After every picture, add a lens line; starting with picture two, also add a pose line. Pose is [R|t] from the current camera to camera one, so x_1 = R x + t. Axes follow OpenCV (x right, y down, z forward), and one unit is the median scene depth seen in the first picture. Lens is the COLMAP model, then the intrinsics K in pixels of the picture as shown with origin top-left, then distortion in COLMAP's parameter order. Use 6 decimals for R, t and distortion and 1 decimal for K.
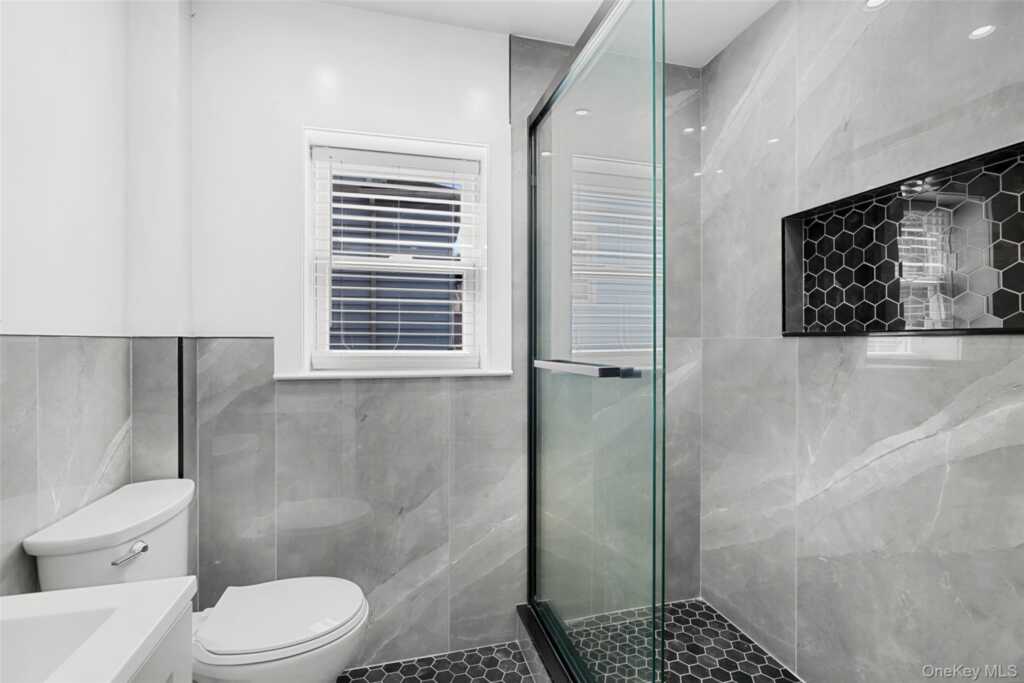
lens RADIAL K [[472.0, 0, 517.4], [0, 472.0, 339.0], [0, 0, 1]] dist [-0.022130, 0.008340]
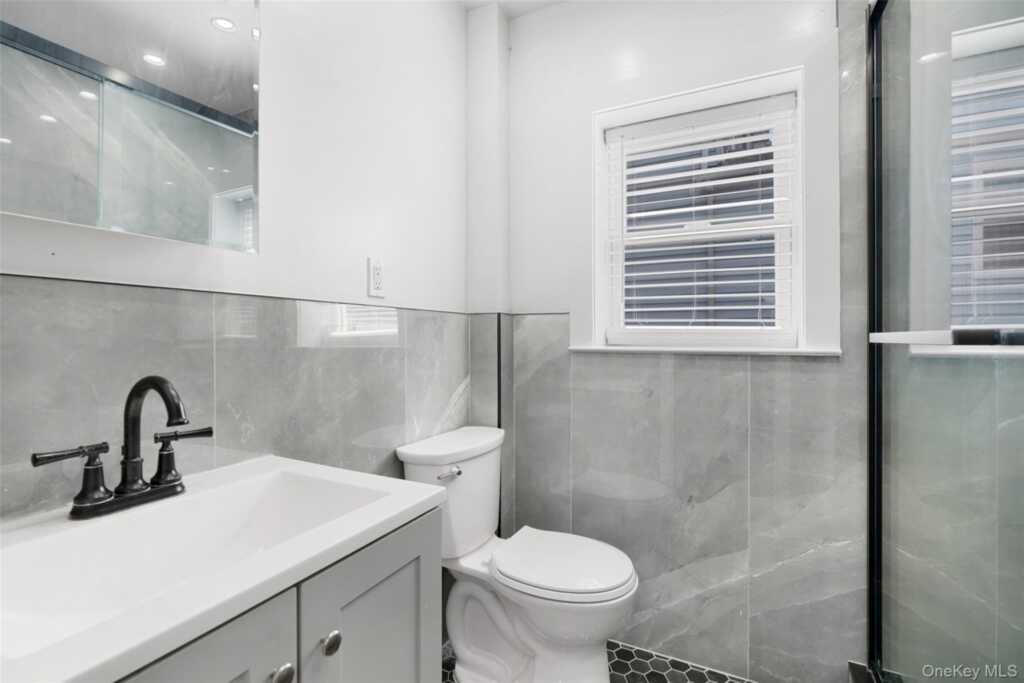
lens RADIAL K [[472.0, 0, 517.4], [0, 472.0, 339.0], [0, 0, 1]] dist [-0.022130, 0.008340]
pose [[0.737219, -0.002521, -0.675649, 0.120154], [0.002276, 0.999997, -0.001248, 0.052428], [0.675650, -0.000617, 0.737222, 0.095756]]
